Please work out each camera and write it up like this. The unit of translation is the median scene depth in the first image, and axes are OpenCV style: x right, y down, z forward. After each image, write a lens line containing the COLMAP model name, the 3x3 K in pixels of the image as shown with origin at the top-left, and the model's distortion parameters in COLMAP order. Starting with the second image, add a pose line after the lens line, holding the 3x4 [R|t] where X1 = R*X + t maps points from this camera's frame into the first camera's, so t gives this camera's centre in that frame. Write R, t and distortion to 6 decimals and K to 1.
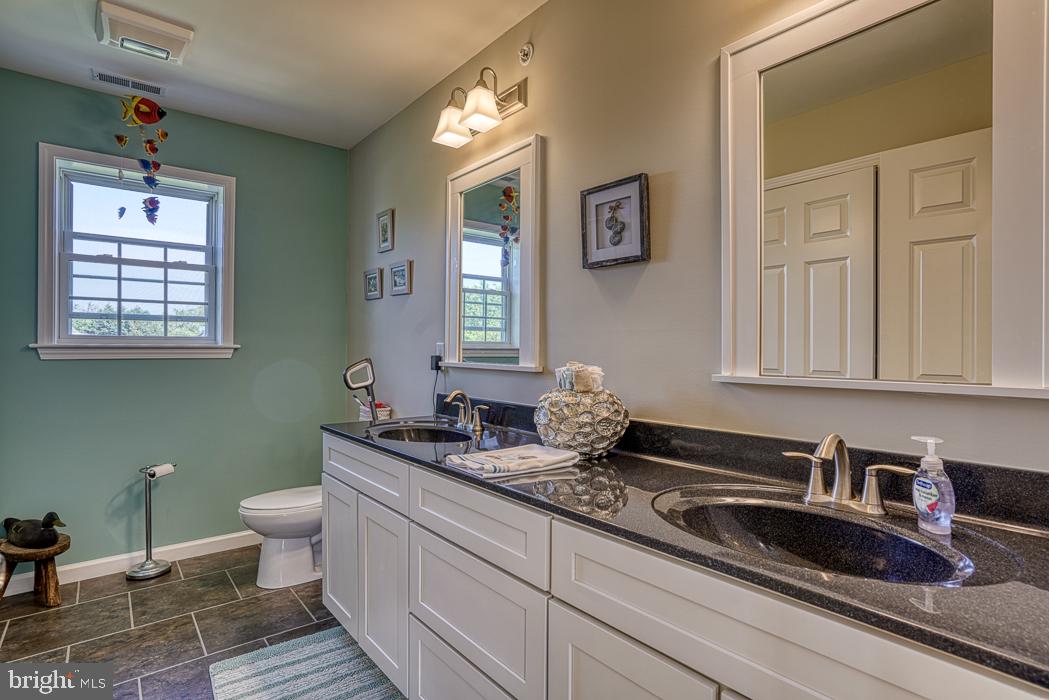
lens RADIAL K [[516.5, 0, 522.9], [0, 516.5, 352.8], [0, 0, 1]] dist [-0.047107, 0.018858]
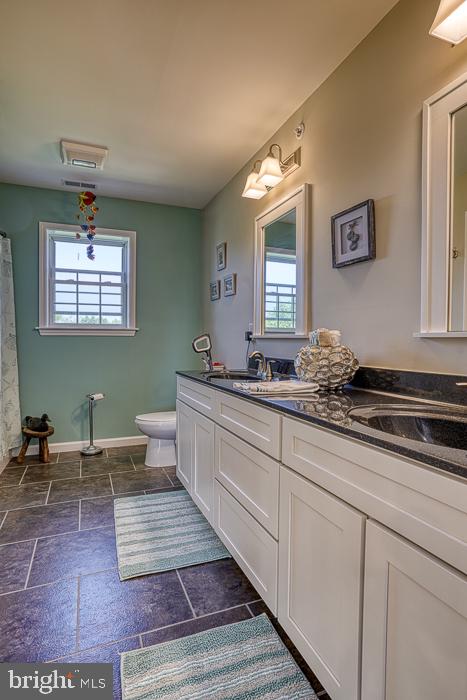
lens RADIAL K [[344.7, 0, 238.6], [0, 344.7, 346.8], [0, 0, 1]] dist [-0.047107, 0.018858]
pose [[0.962305, -0.005220, -0.271921, 0.108855], [0.008827, 0.999888, 0.012045, 0.046201], [0.271828, -0.013991, 0.962244, -0.035904]]
